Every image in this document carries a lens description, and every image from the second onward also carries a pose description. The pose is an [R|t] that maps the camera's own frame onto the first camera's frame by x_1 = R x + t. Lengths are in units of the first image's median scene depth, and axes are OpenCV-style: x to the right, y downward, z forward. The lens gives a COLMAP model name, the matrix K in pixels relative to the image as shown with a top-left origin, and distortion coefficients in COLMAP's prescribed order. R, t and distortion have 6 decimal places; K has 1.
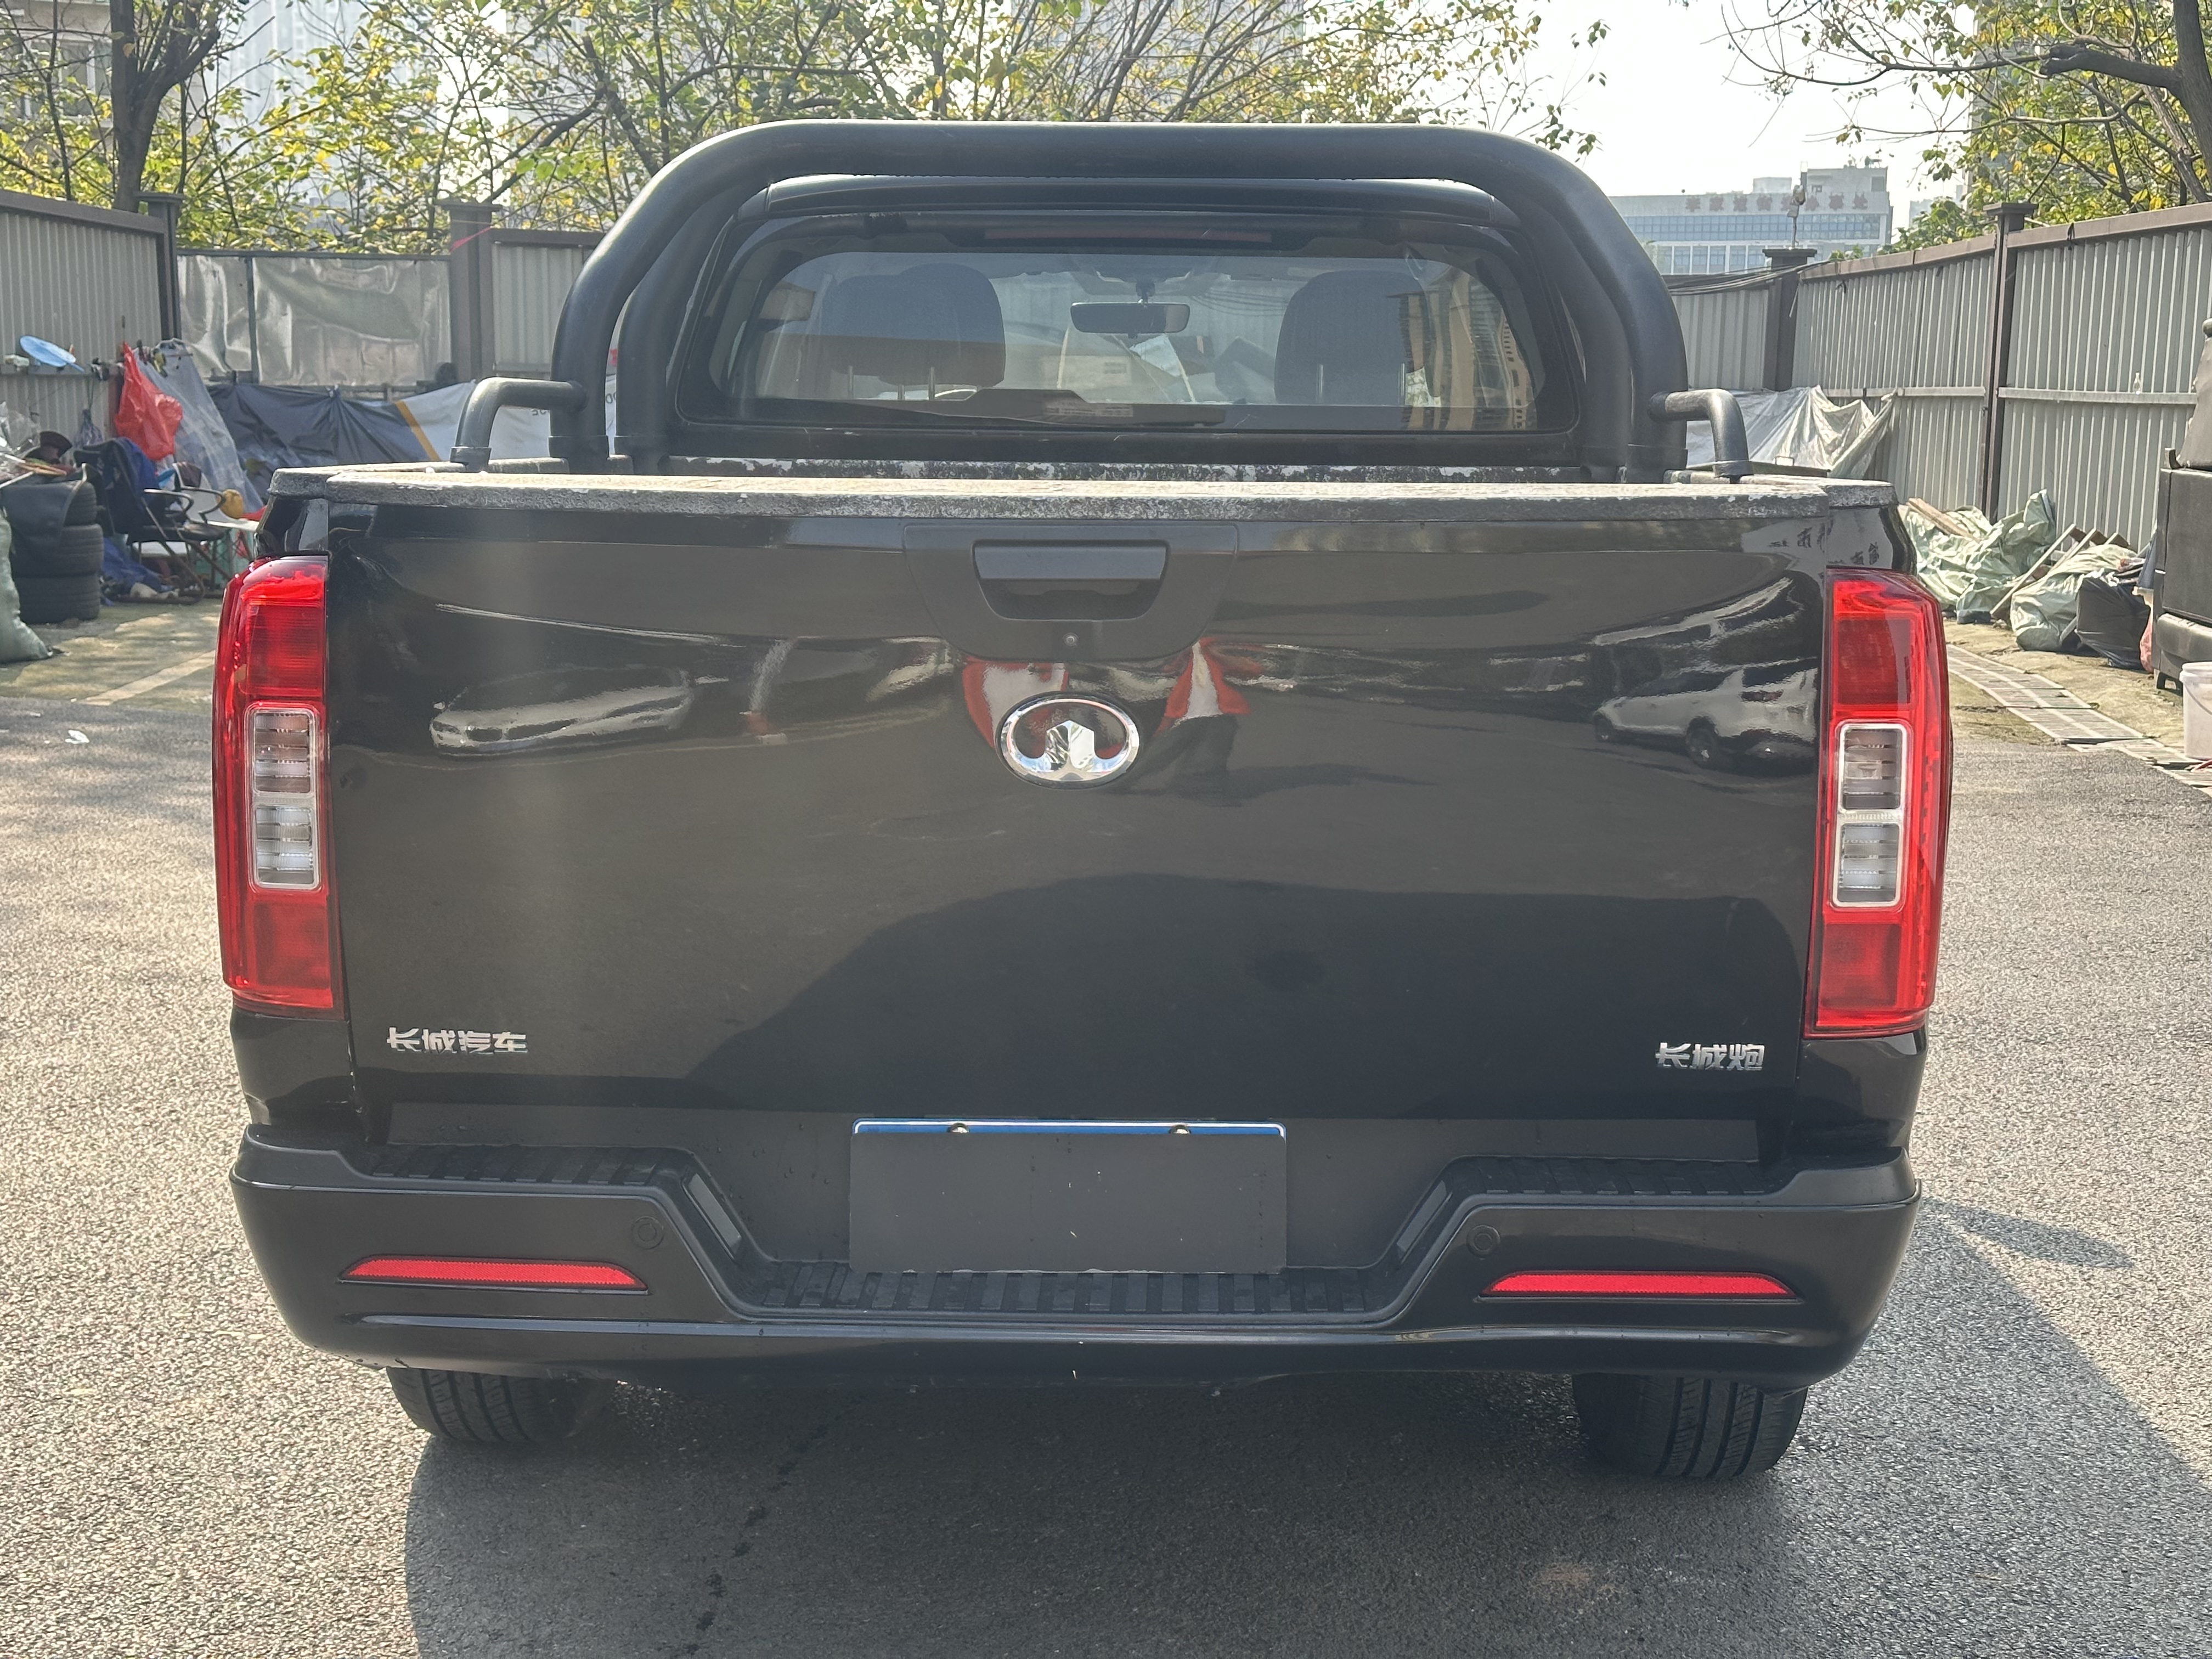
lens RADIAL K [[3018.4, 0, 1104.7], [0, 3018.4, 780.7], [0, 0, 1]] dist [0.150677, -0.206130]
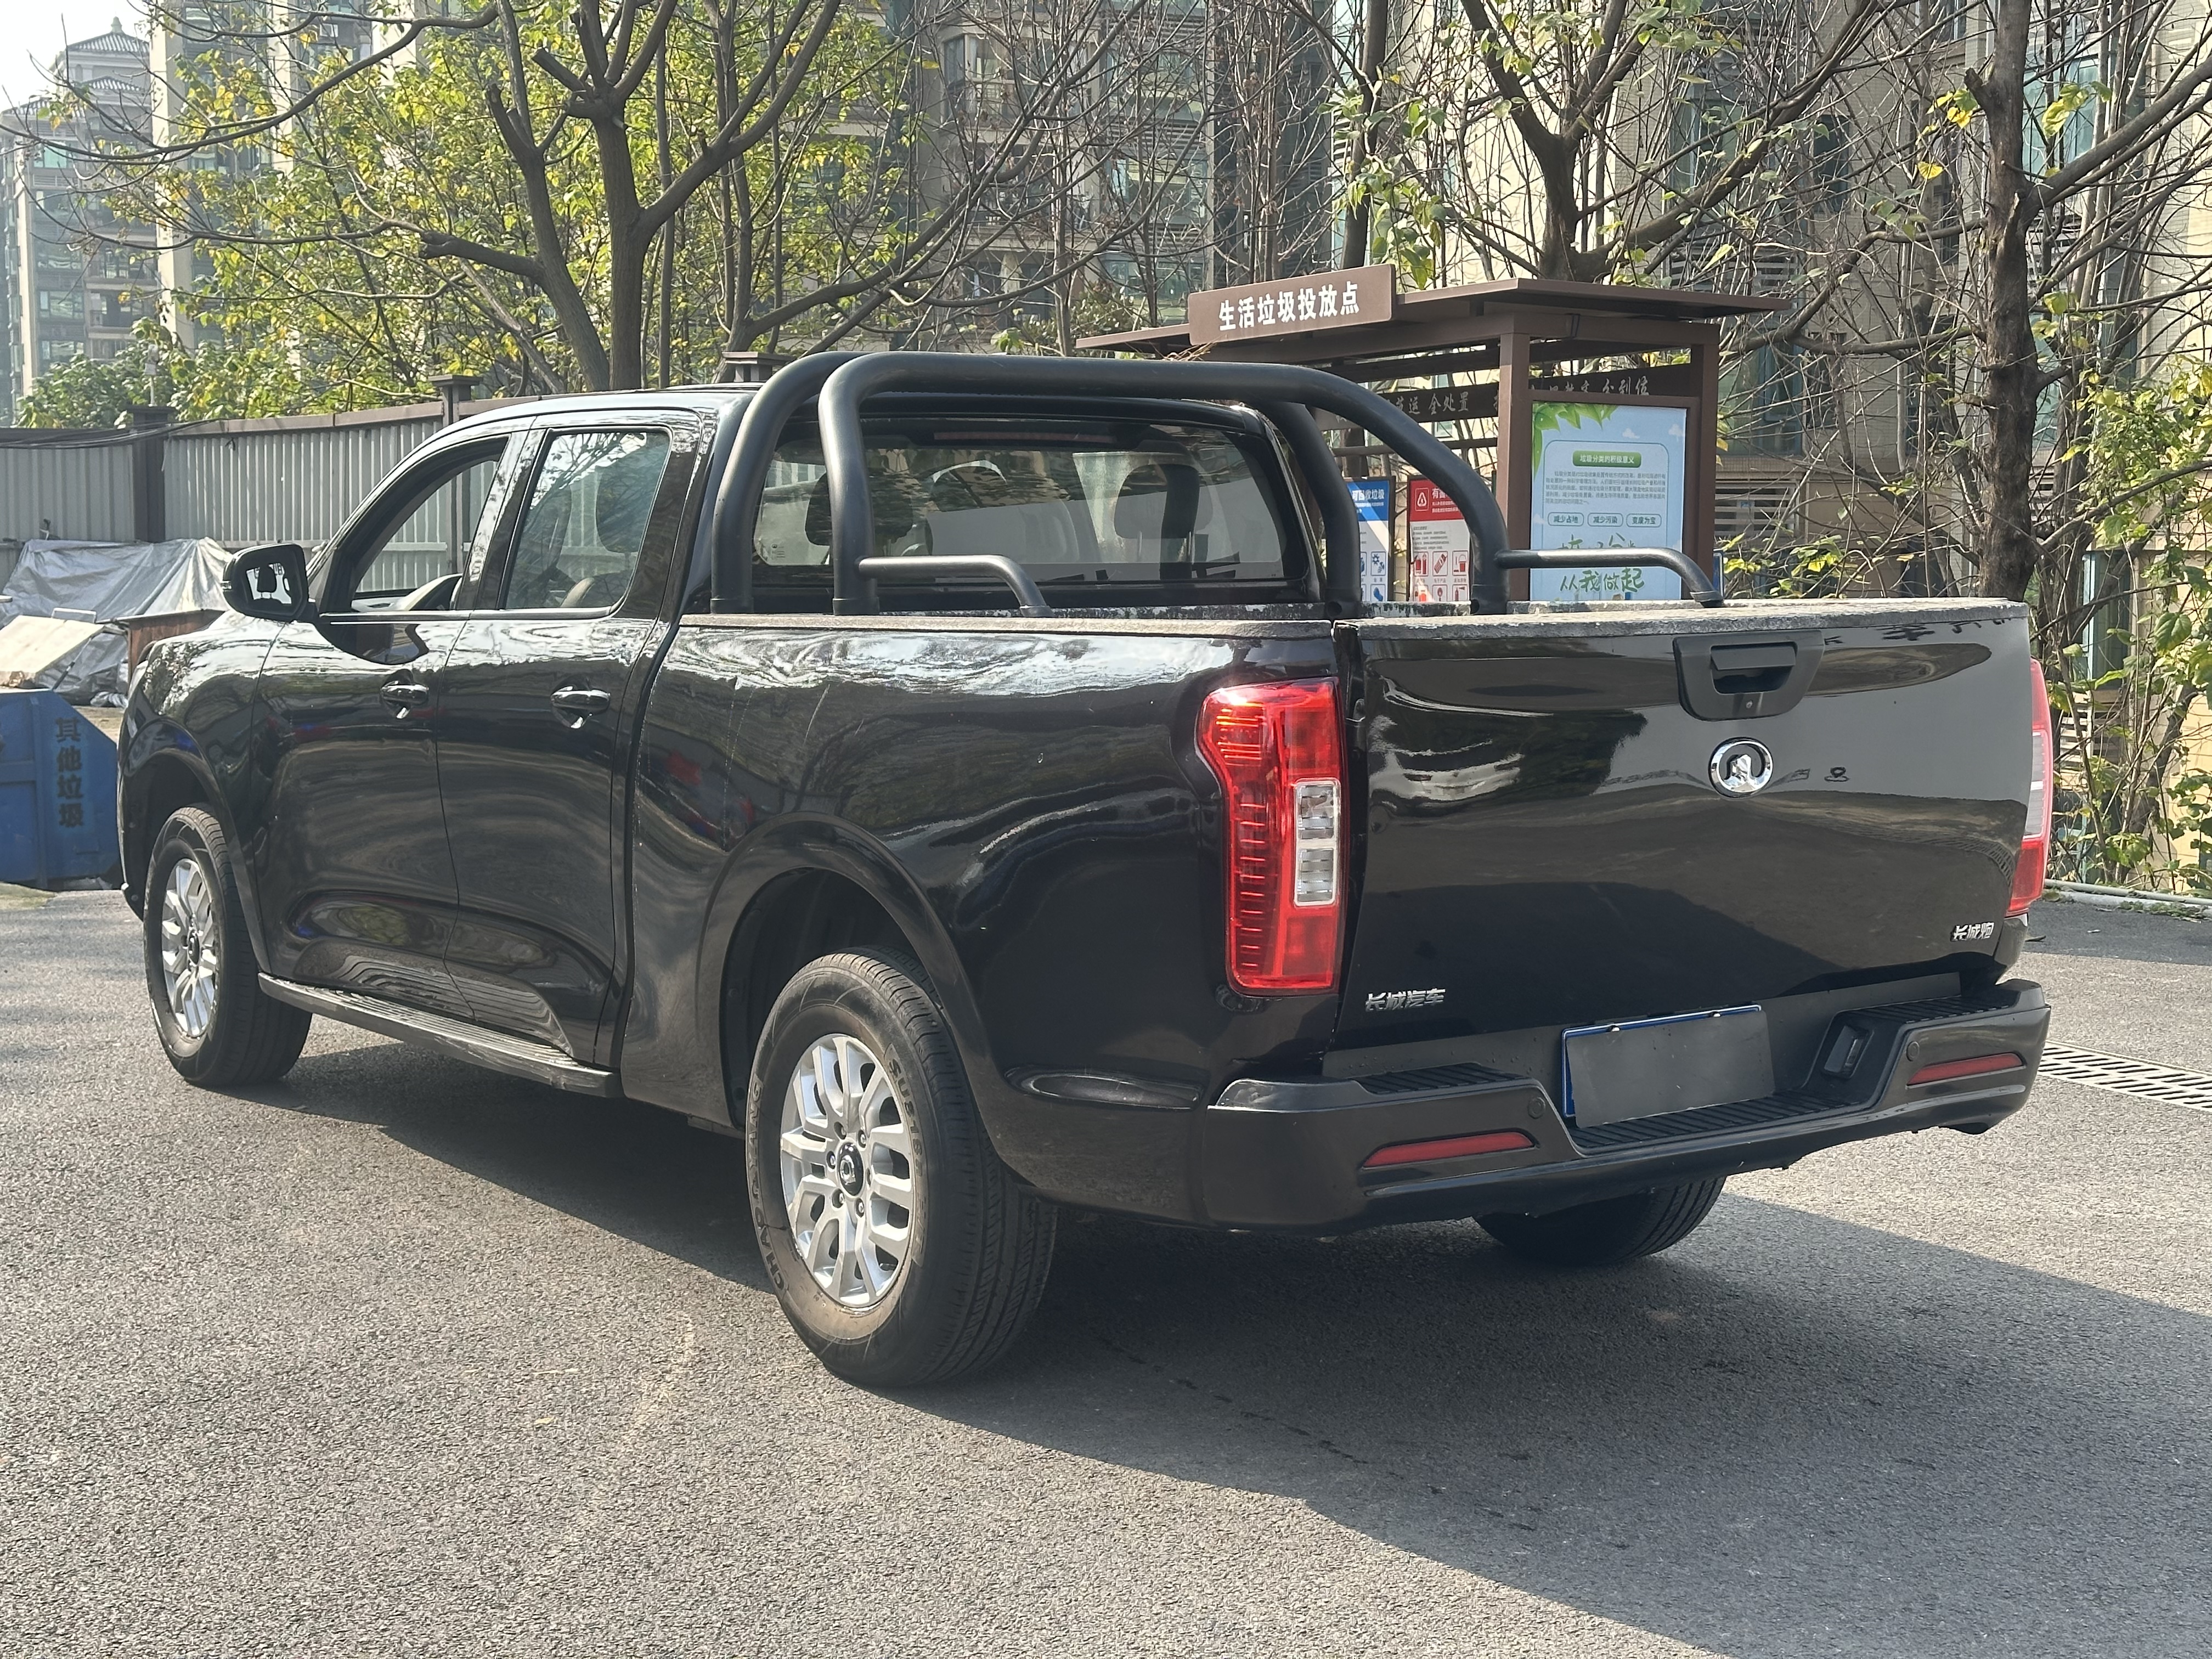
lens RADIAL K [[3016.2, 0, 1106.0], [0, 3016.2, 829.5], [0, 0, 1]] dist [0.135138, -0.056236]
pose [[0.801563, -0.067538, 0.594084, -0.224410], [0.086566, 0.996240, -0.003541, -0.000724], [-0.591611, 0.054266, 0.804395, -0.018909]]
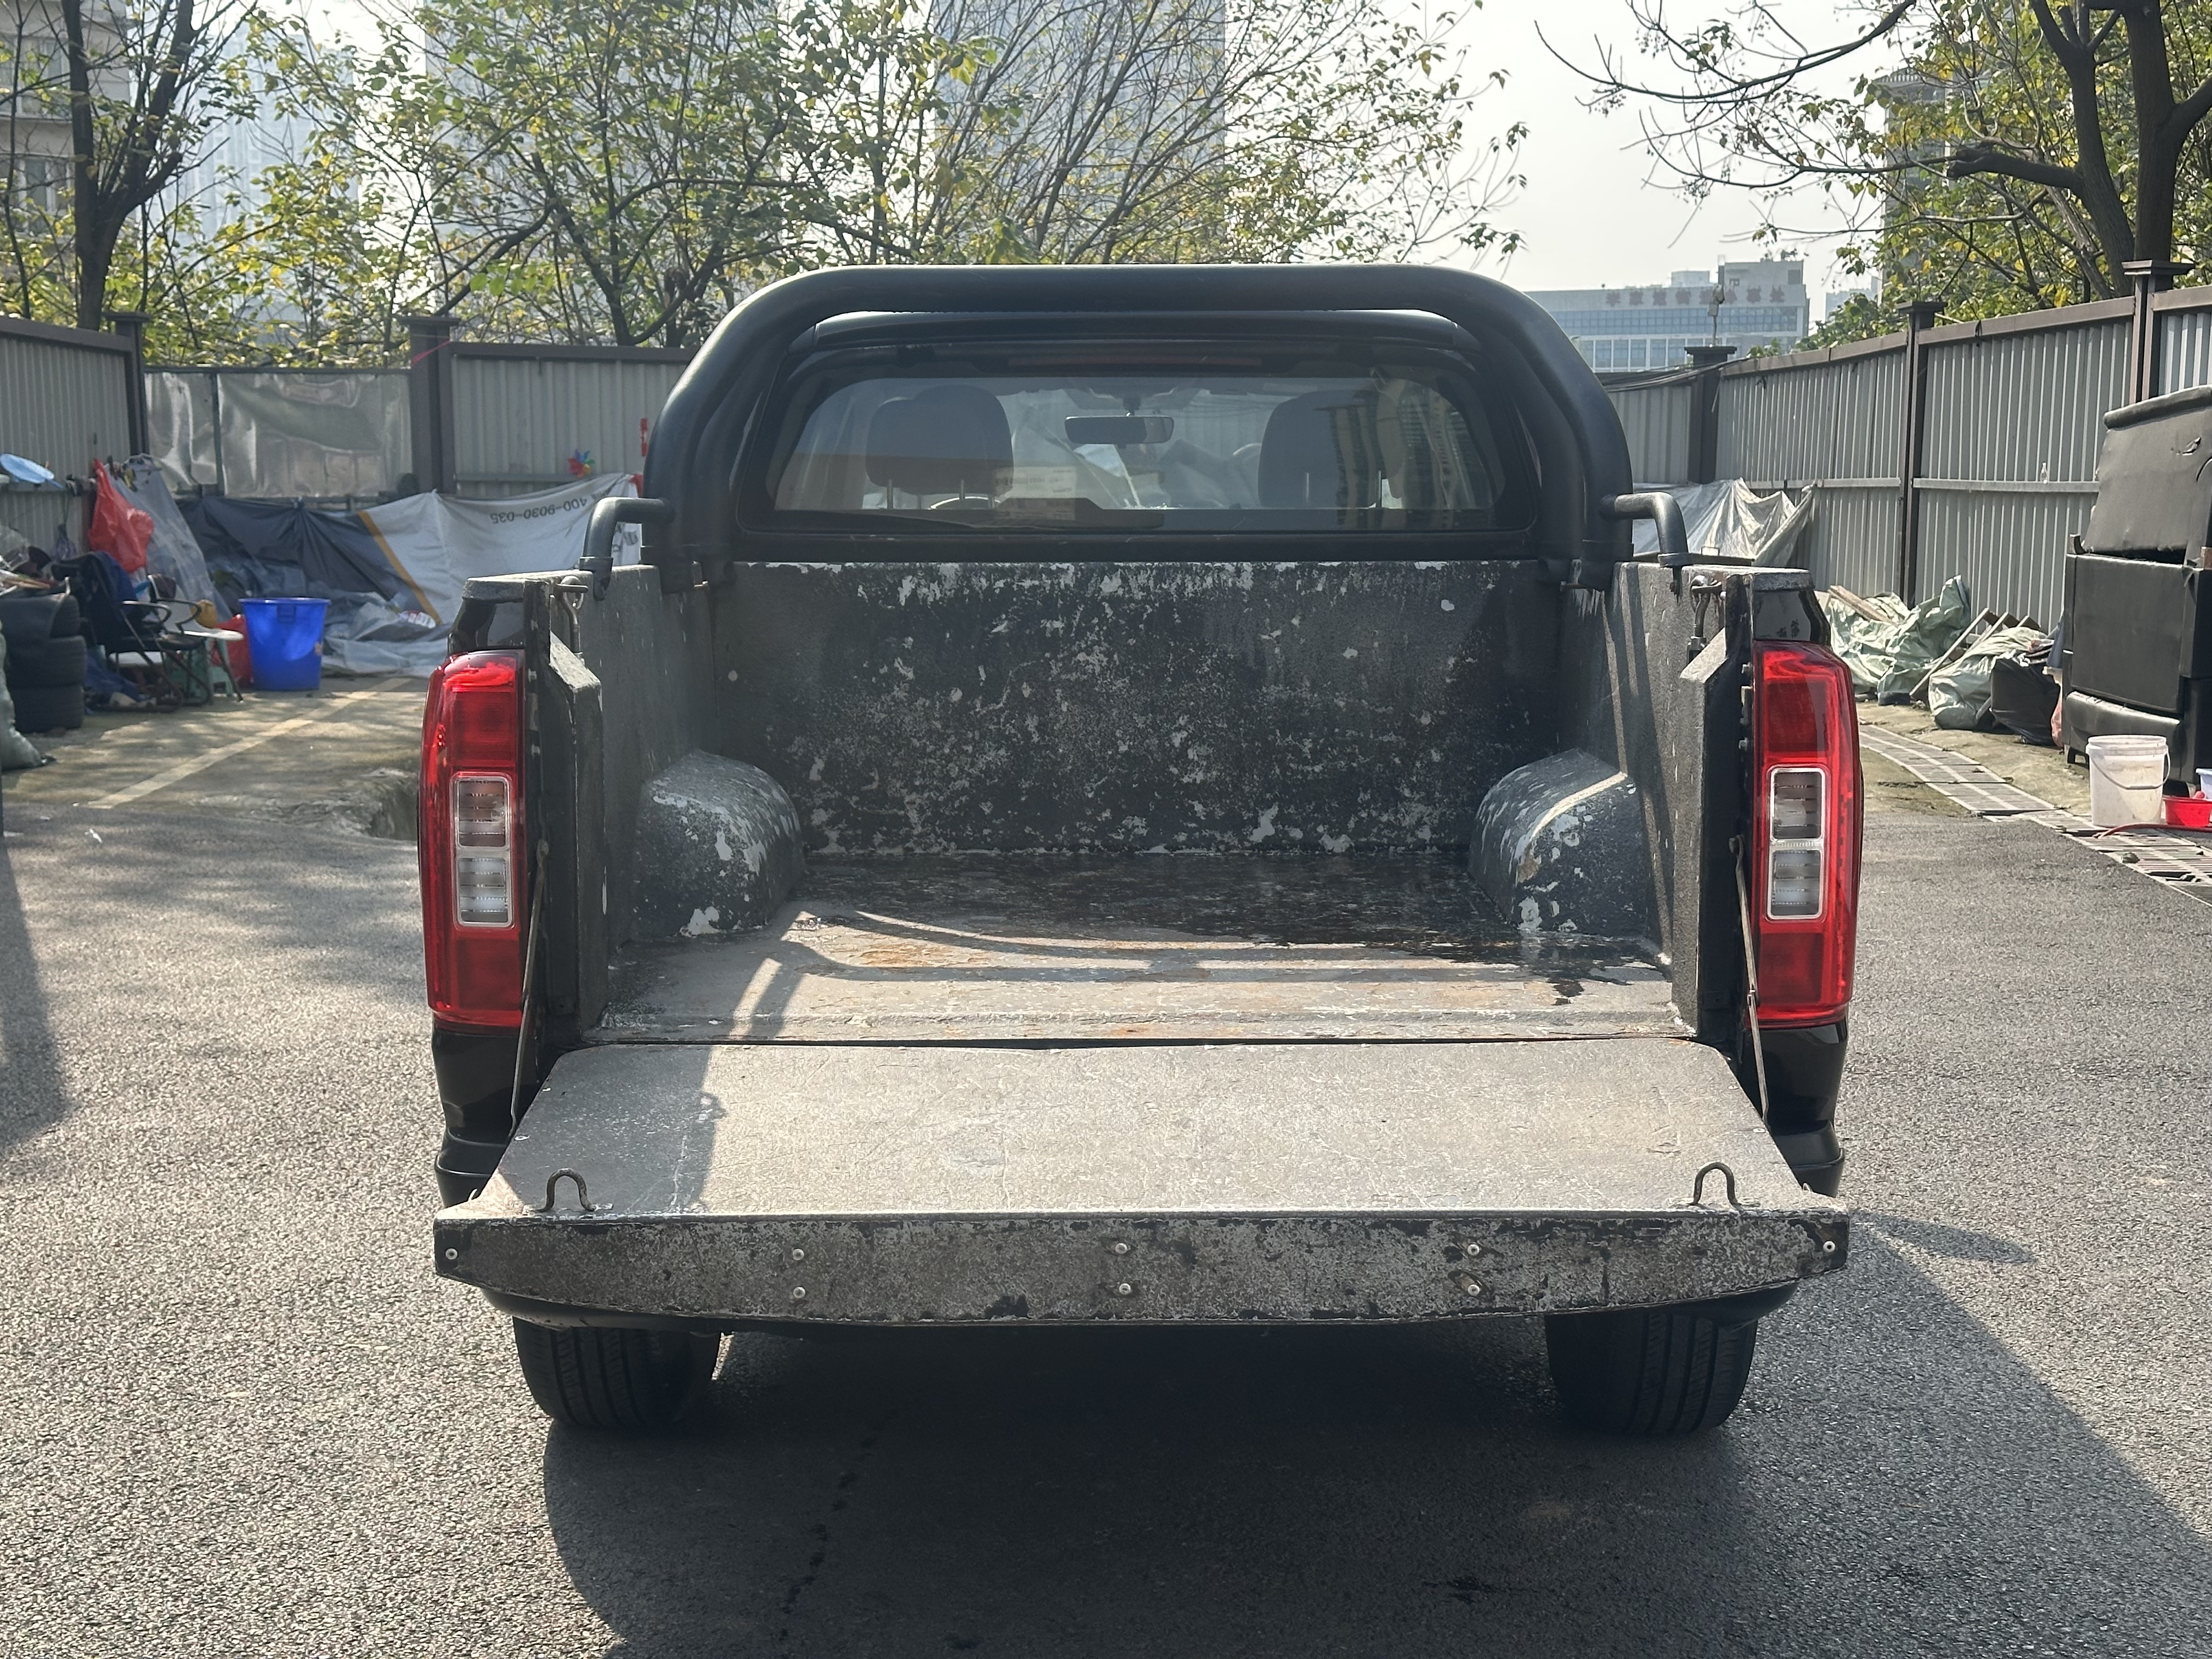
lens RADIAL K [[3016.2, 0, 1106.0], [0, 3016.2, 829.5], [0, 0, 1]] dist [0.135138, -0.056236]
pose [[0.999624, -0.016133, 0.022169, -0.009211], [0.016487, 0.999738, -0.015900, 0.003714], [-0.021906, 0.016260, 0.999628, -0.037289]]
